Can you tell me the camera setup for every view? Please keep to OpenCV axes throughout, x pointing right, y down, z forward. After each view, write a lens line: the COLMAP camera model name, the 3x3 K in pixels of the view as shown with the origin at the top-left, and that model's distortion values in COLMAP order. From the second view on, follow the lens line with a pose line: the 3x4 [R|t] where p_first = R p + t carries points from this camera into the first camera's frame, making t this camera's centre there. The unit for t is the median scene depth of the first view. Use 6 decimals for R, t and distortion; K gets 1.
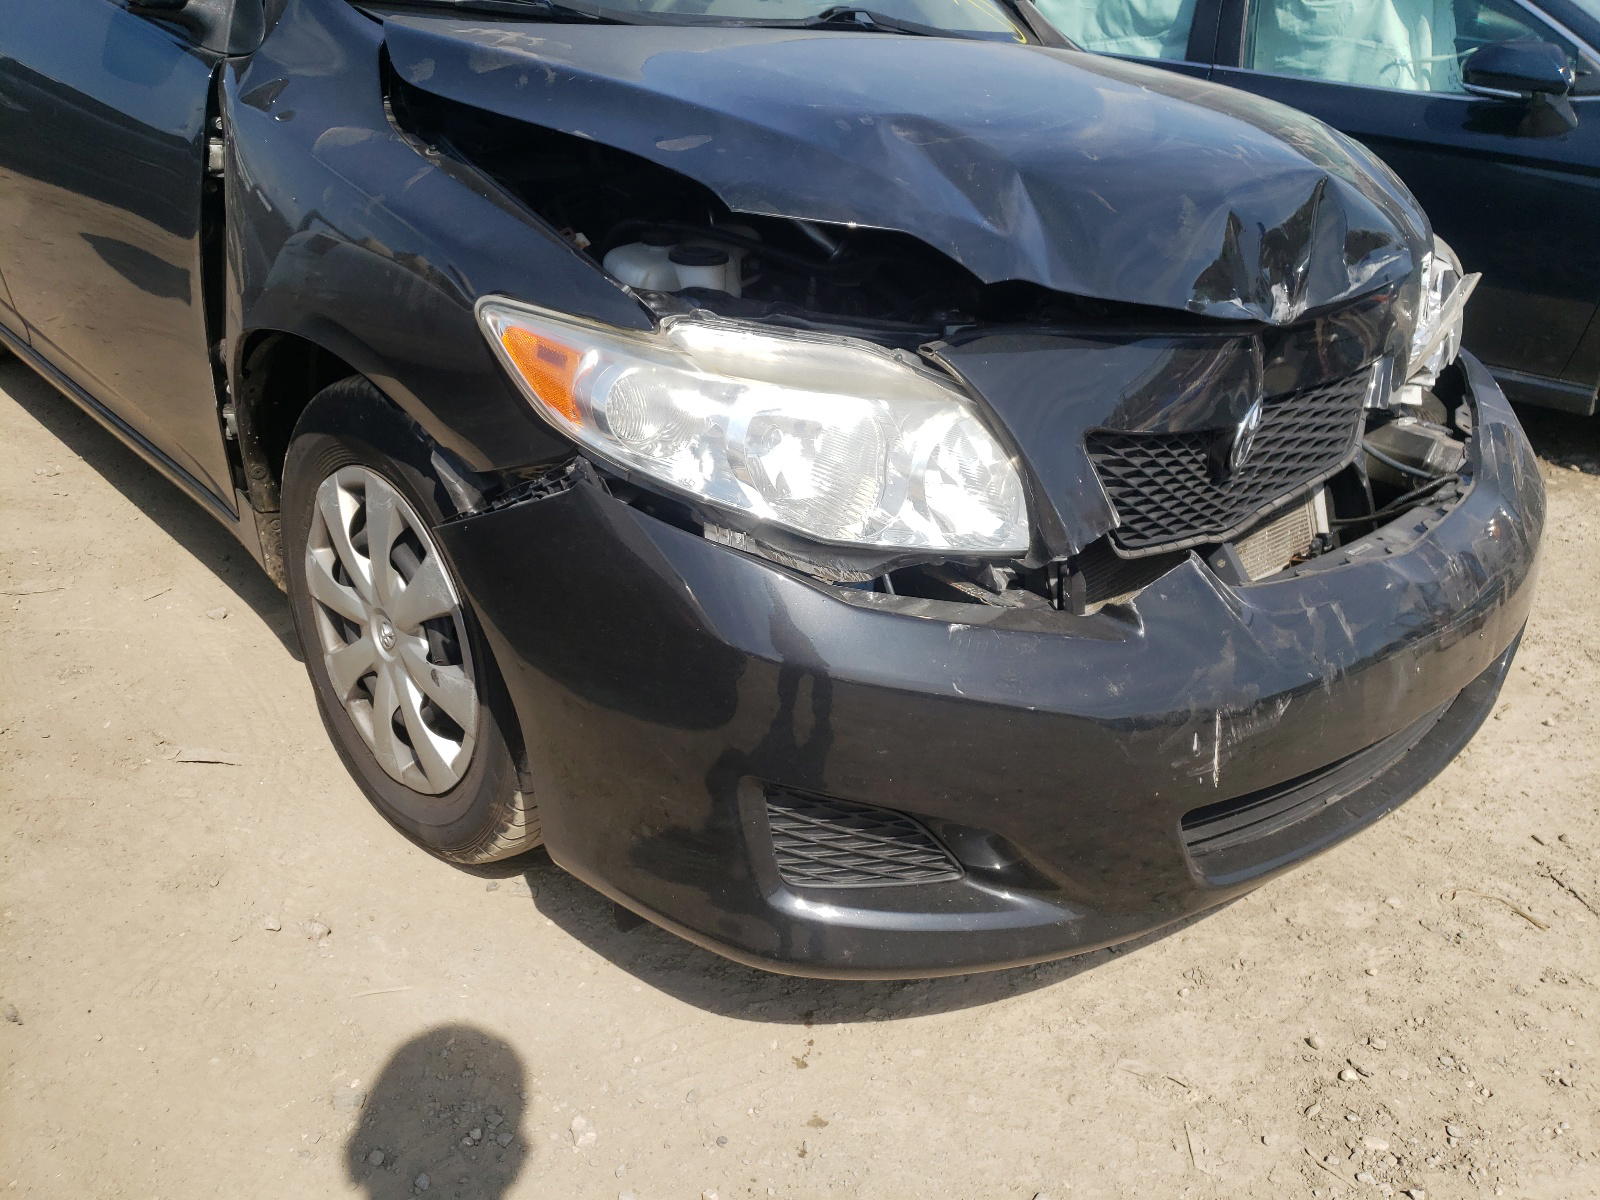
lens RADIAL K [[1235.2, 0, 794.6], [0, 1235.2, 595.7], [0, 0, 1]] dist [0.055743, -0.035326]
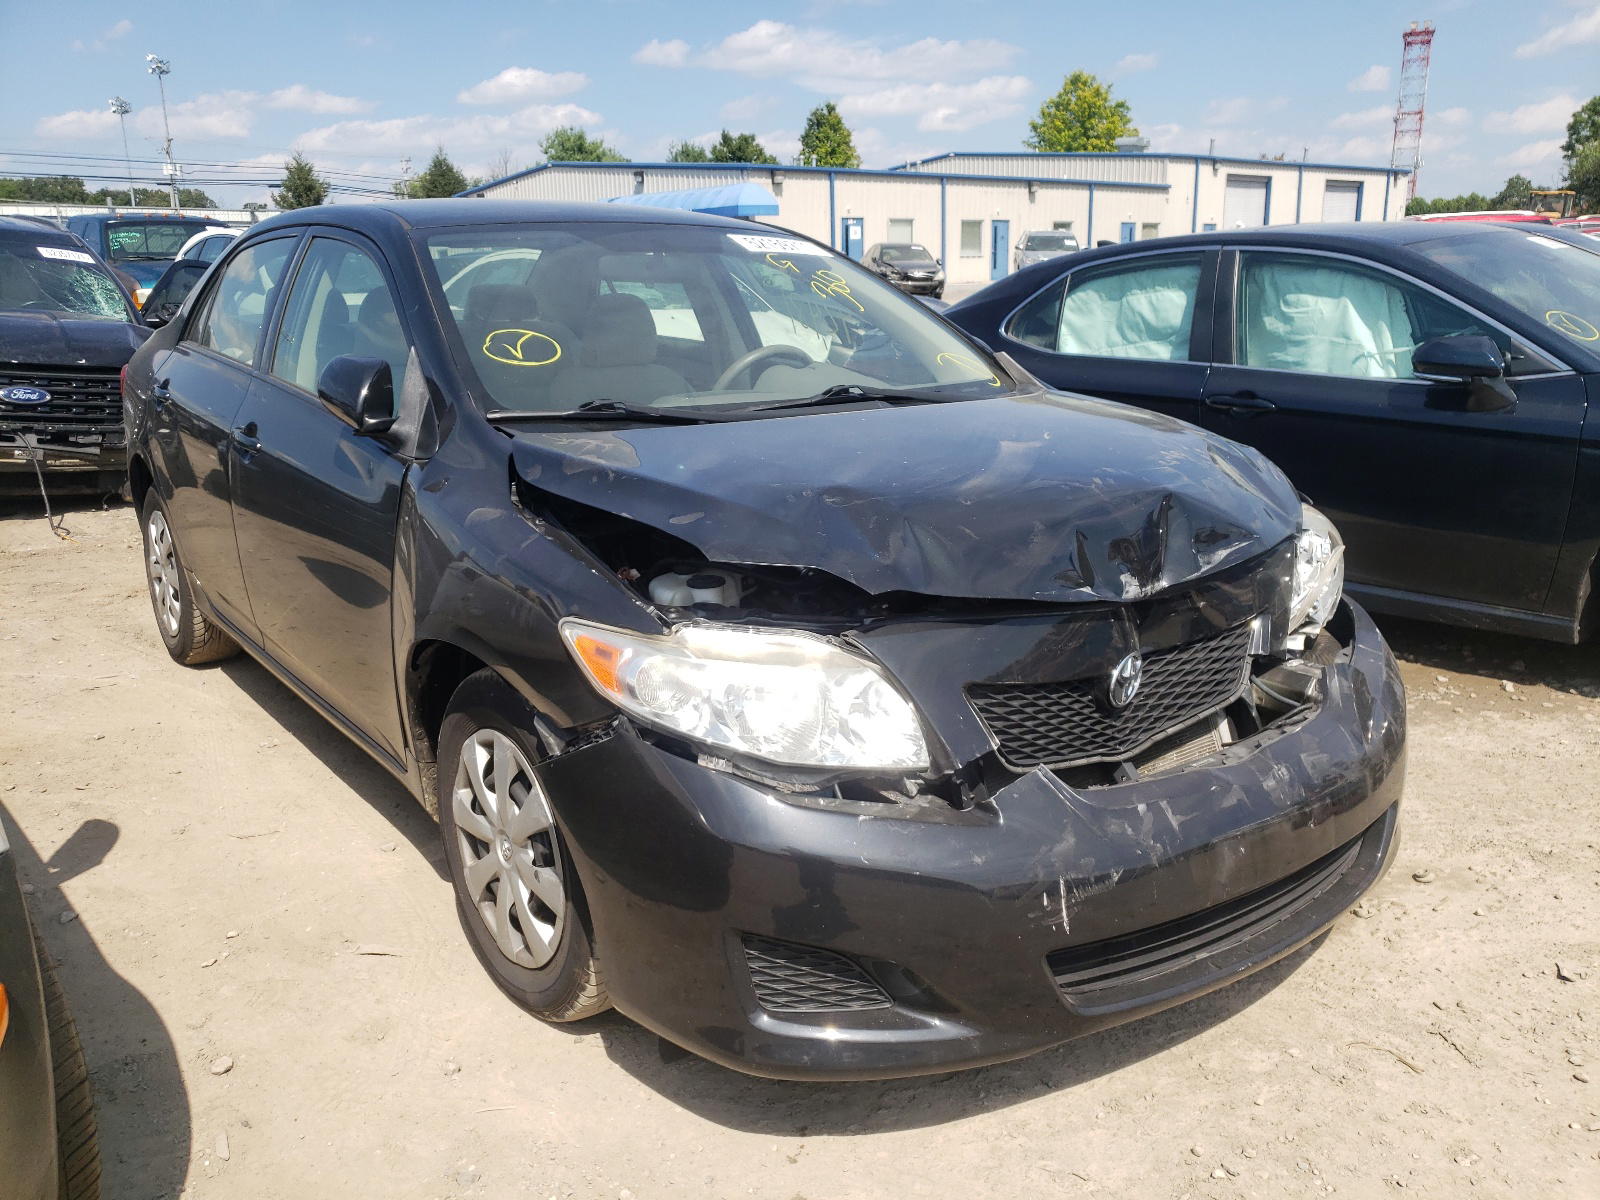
lens RADIAL K [[1235.2, 0, 799.1], [0, 1235.2, 594.8], [0, 0, 1]] dist [0.055743, -0.035326]
pose [[0.992953, -0.049849, -0.107514, 0.166634], [0.027298, 0.979041, -0.201826, 0.043653], [0.115322, 0.197469, 0.973502, -0.385043]]
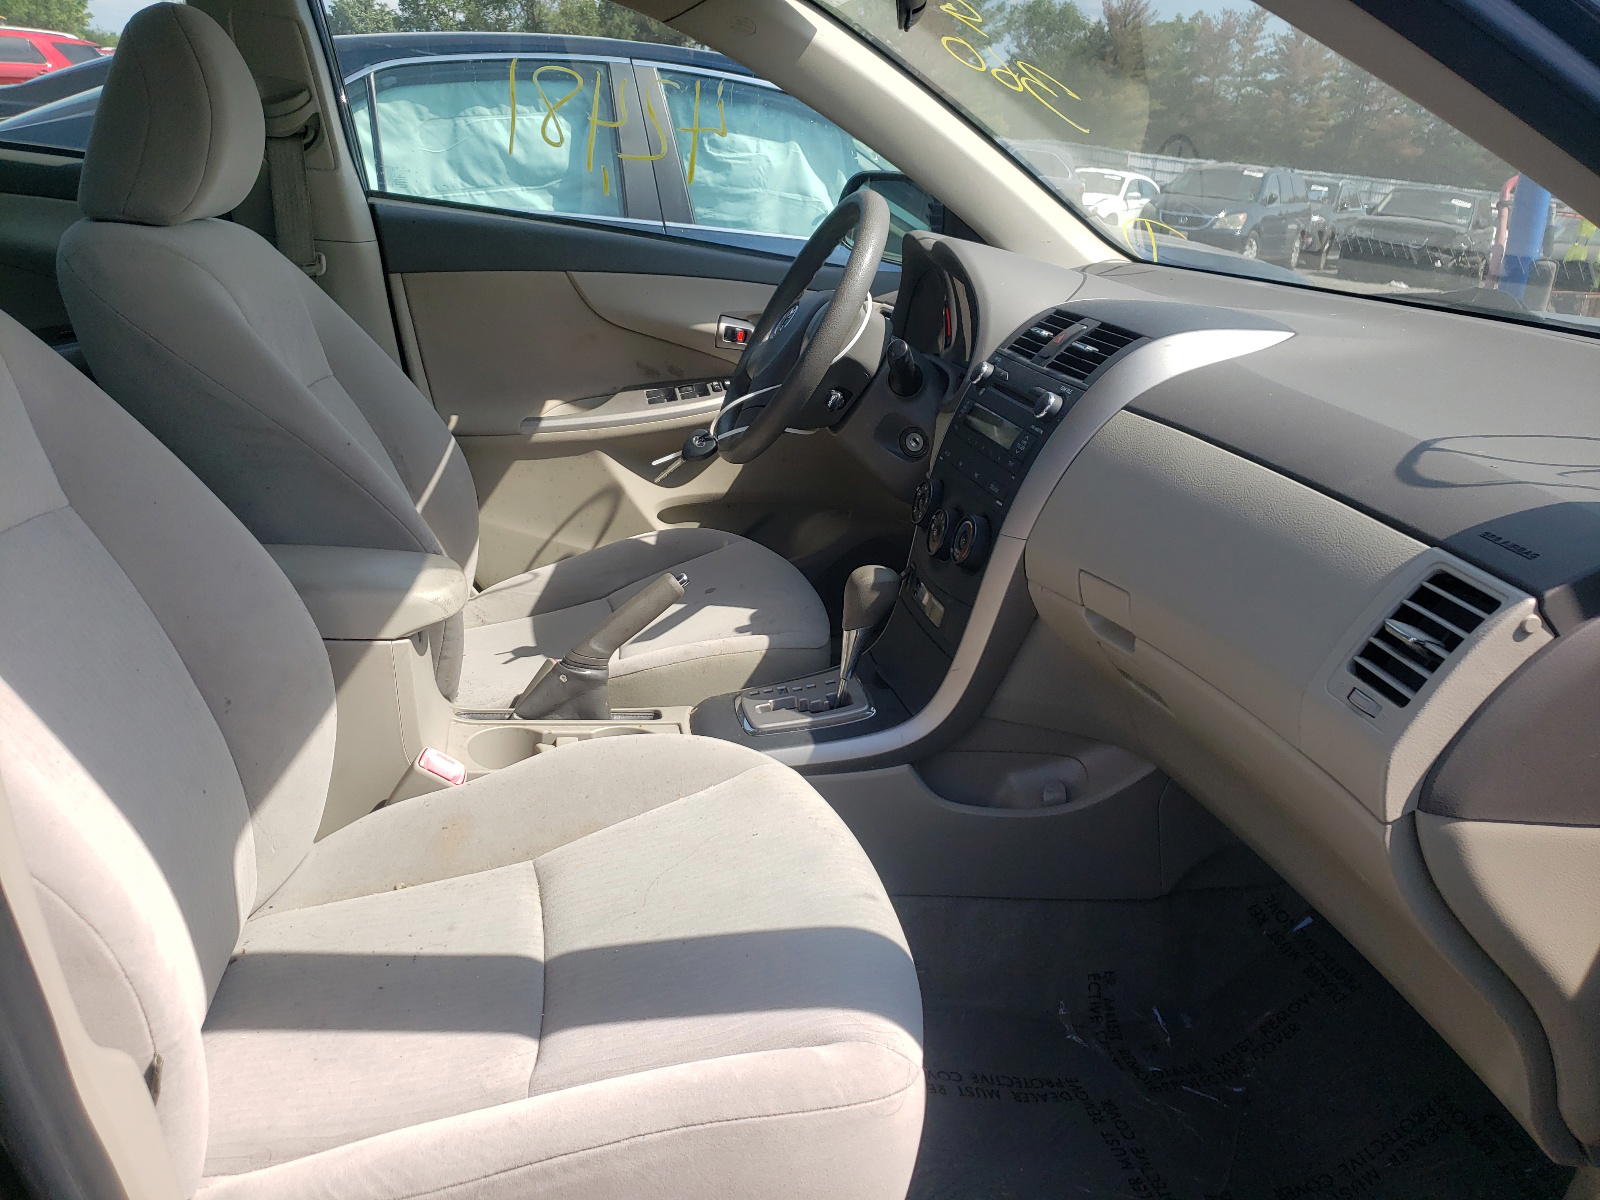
lens RADIAL K [[1235.2, 0, 794.9], [0, 1235.2, 601.0], [0, 0, 1]] dist [0.055743, -0.035326]
pose [[0.491622, -0.321472, 0.809298, -1.128600], [0.344909, 0.925242, 0.158007, -0.743970], [-0.799591, 0.201454, 0.565747, 1.260593]]
